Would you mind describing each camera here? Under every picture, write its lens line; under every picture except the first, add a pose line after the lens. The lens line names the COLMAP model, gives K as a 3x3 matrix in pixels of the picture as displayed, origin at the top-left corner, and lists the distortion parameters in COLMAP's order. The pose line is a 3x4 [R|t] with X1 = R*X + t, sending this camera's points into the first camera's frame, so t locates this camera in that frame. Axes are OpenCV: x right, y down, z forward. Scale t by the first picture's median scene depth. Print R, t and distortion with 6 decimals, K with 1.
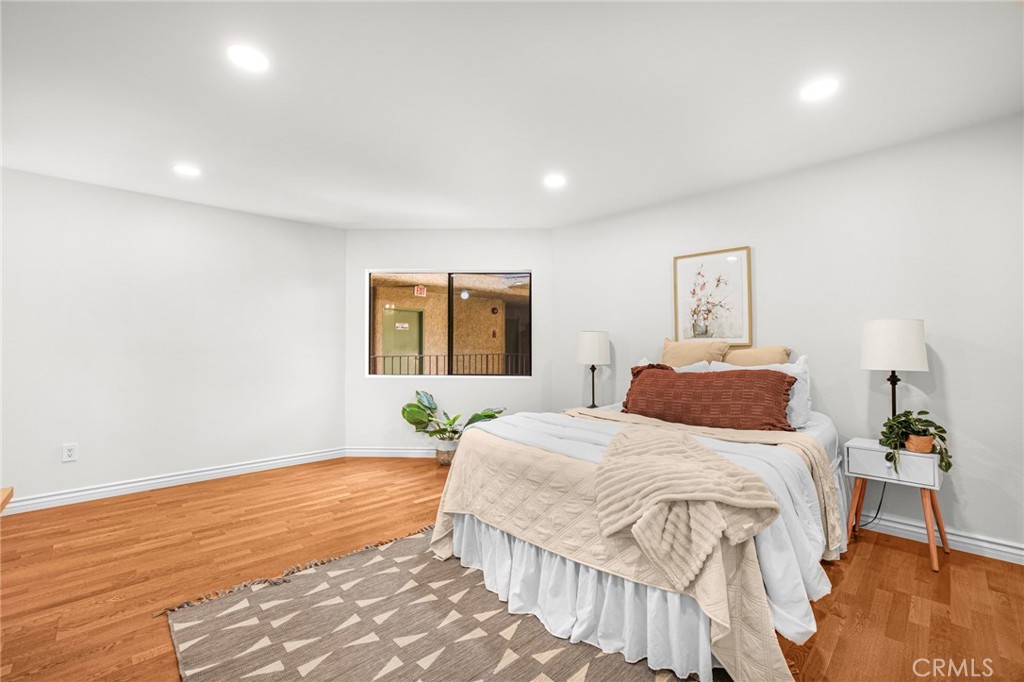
lens RADIAL K [[436.7, 0, 512.1], [0, 436.7, 337.3], [0, 0, 1]] dist [-0.031688, 0.000415]
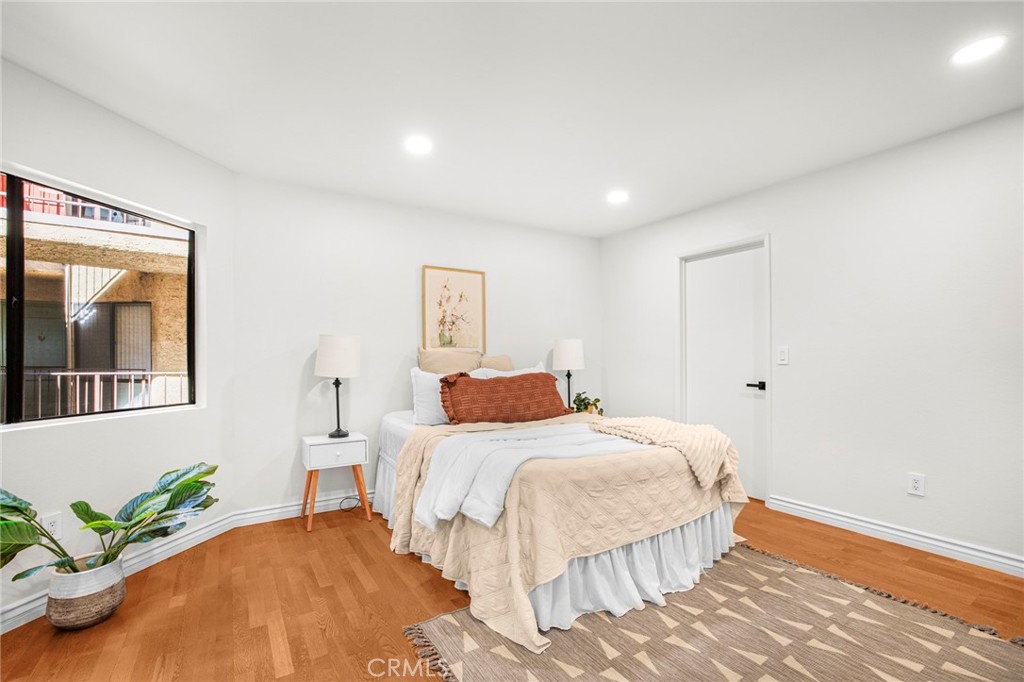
lens RADIAL K [[444.9, 0, 510.6], [0, 444.9, 359.8], [0, 0, 1]] dist [-0.035498, 0.019014]
pose [[0.200228, -0.008326, 0.979714, -0.653805], [-0.020837, 0.999702, 0.012754, 0.016359], [-0.979528, -0.022968, 0.199995, 0.671942]]
